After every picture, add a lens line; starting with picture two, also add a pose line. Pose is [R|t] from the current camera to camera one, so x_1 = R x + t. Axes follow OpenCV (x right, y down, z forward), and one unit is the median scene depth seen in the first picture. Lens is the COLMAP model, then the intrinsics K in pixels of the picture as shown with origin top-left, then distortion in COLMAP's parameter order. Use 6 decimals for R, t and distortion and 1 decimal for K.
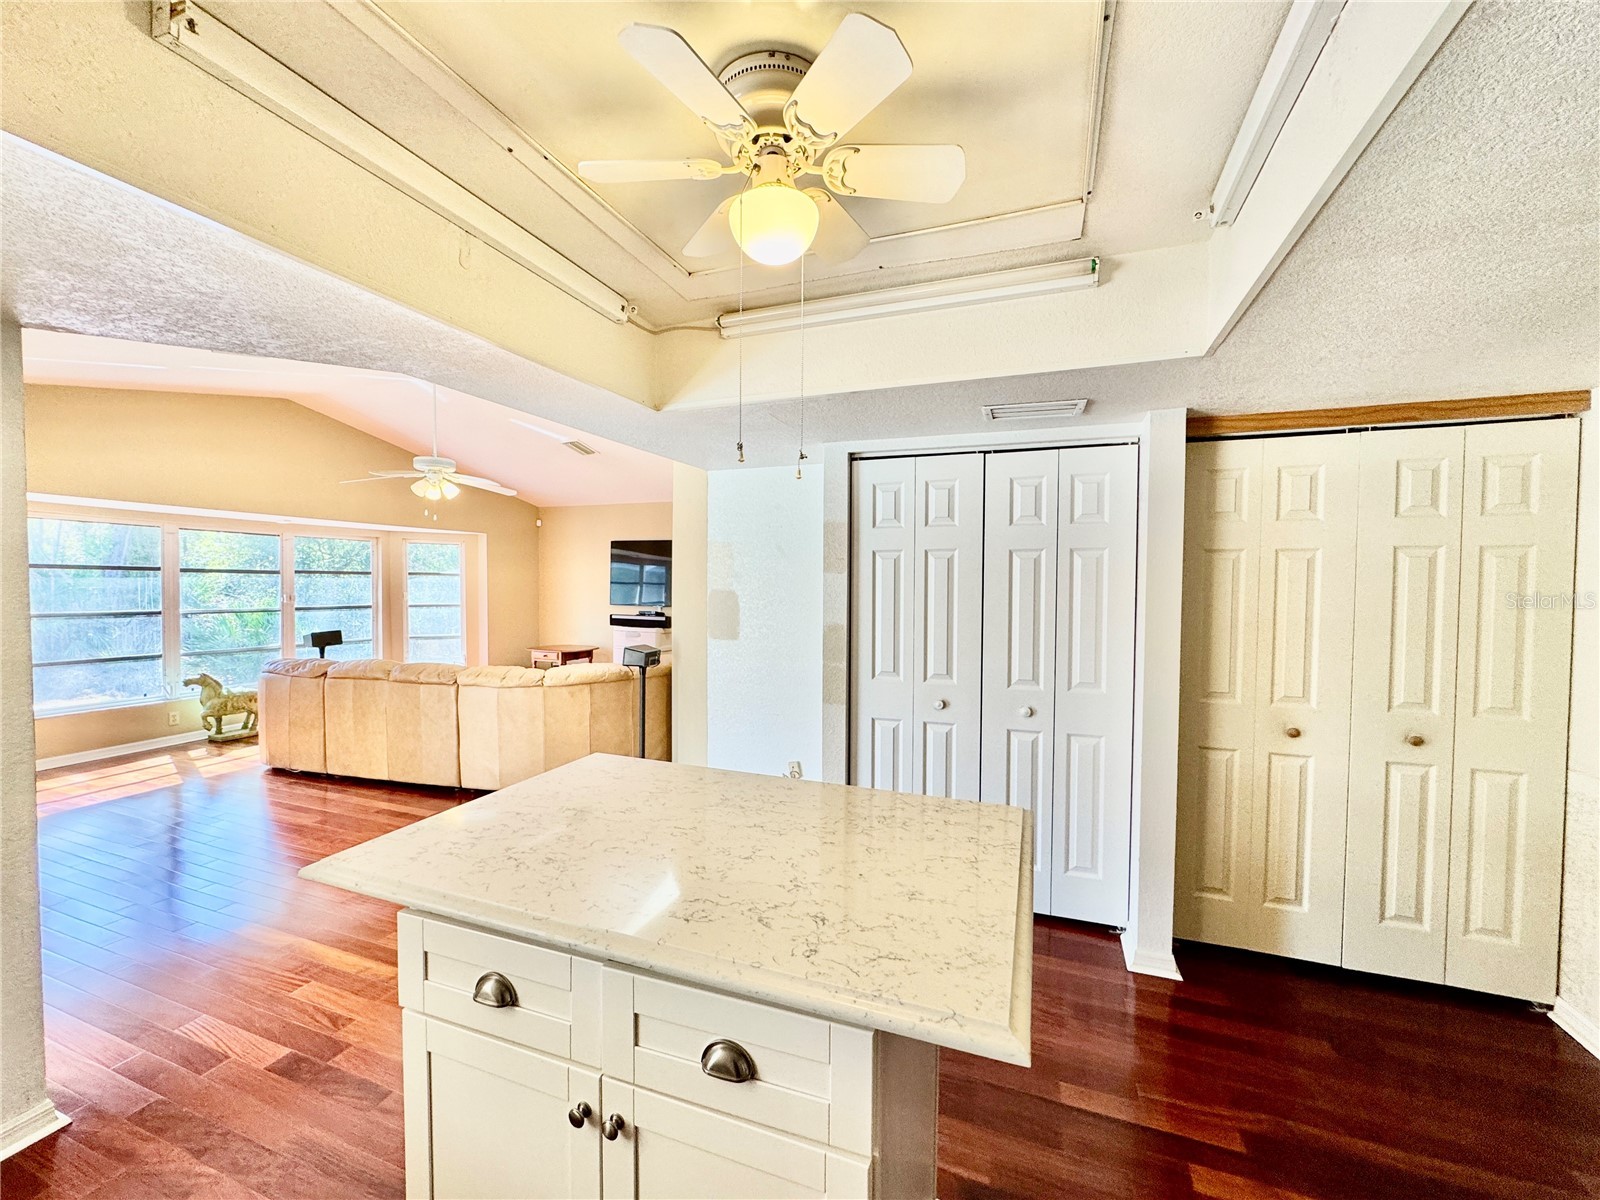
lens RADIAL K [[641.6, 0, 800.7], [0, 641.6, 612.1], [0, 0, 1]] dist [-0.002875, 0.000313]
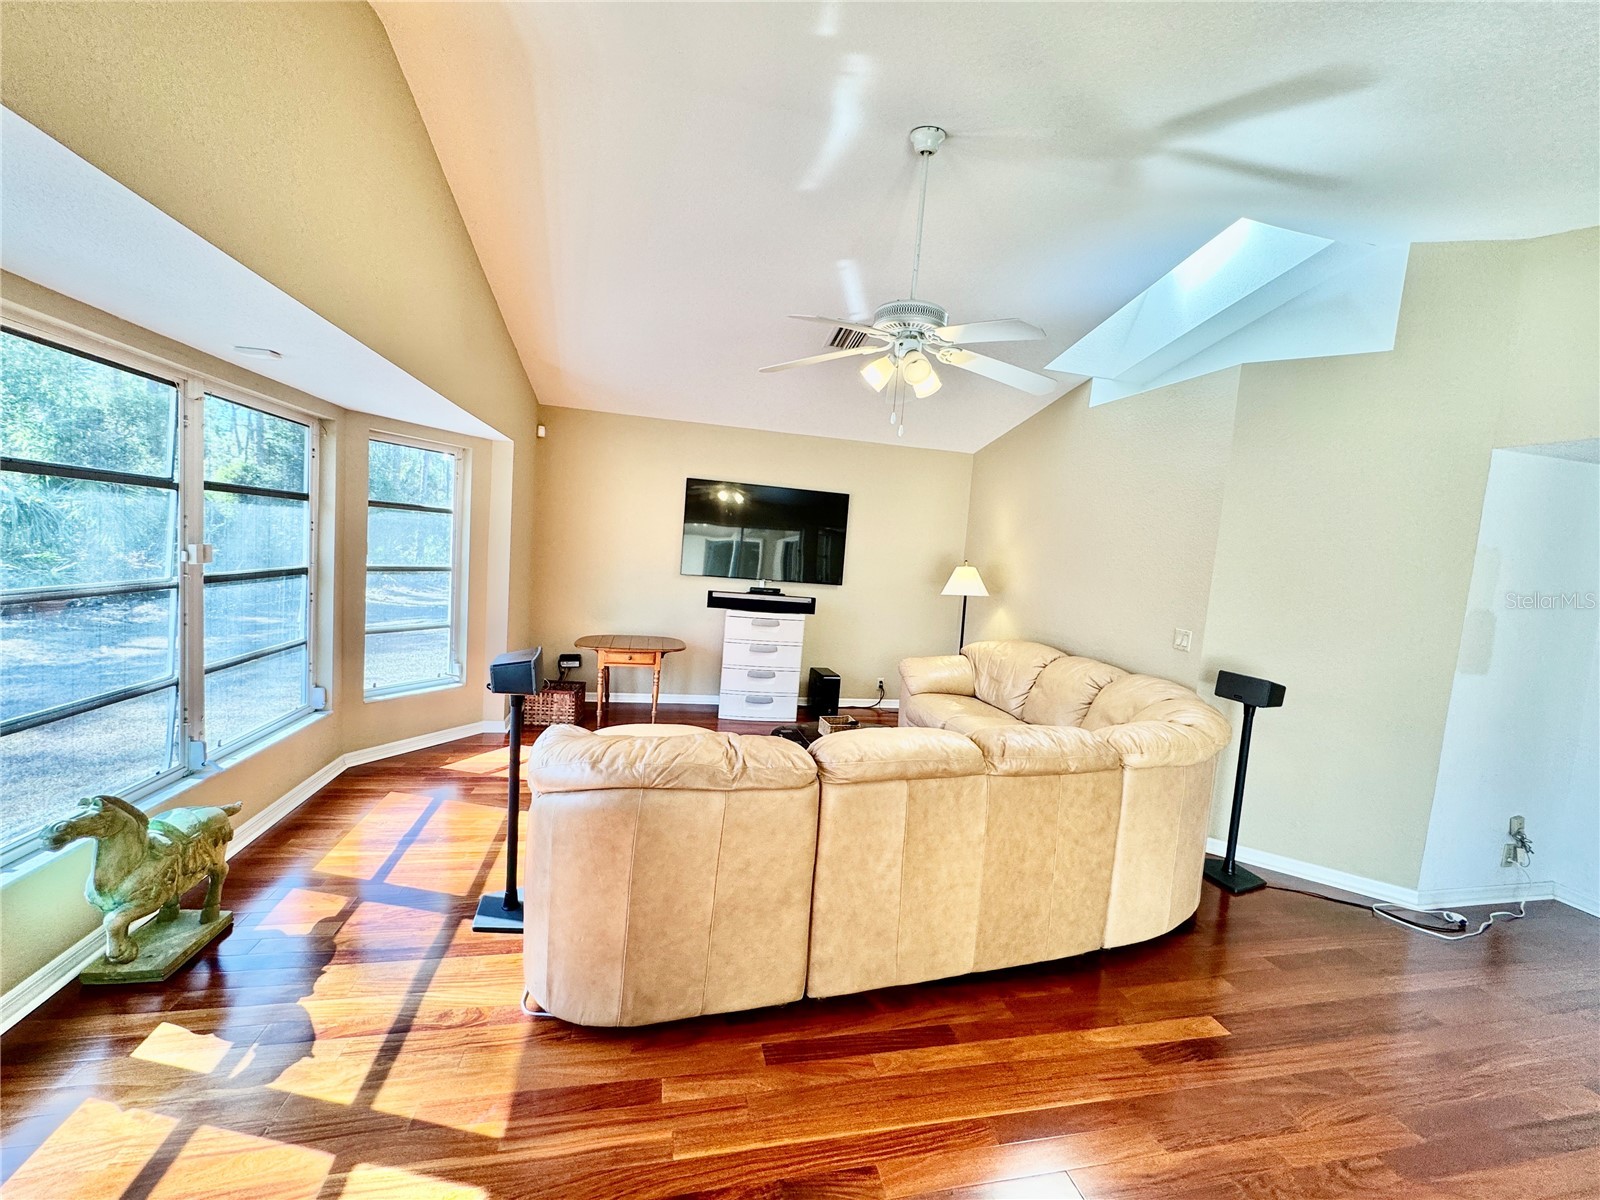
lens RADIAL K [[641.6, 0, 798.9], [0, 641.6, 603.9], [0, 0, 1]] dist [-0.002875, 0.000313]
pose [[0.832991, 0.005227, 0.553261, -0.759333], [-0.043460, 0.997484, 0.056010, -0.031413], [-0.551576, -0.070701, 0.831123, 0.506598]]
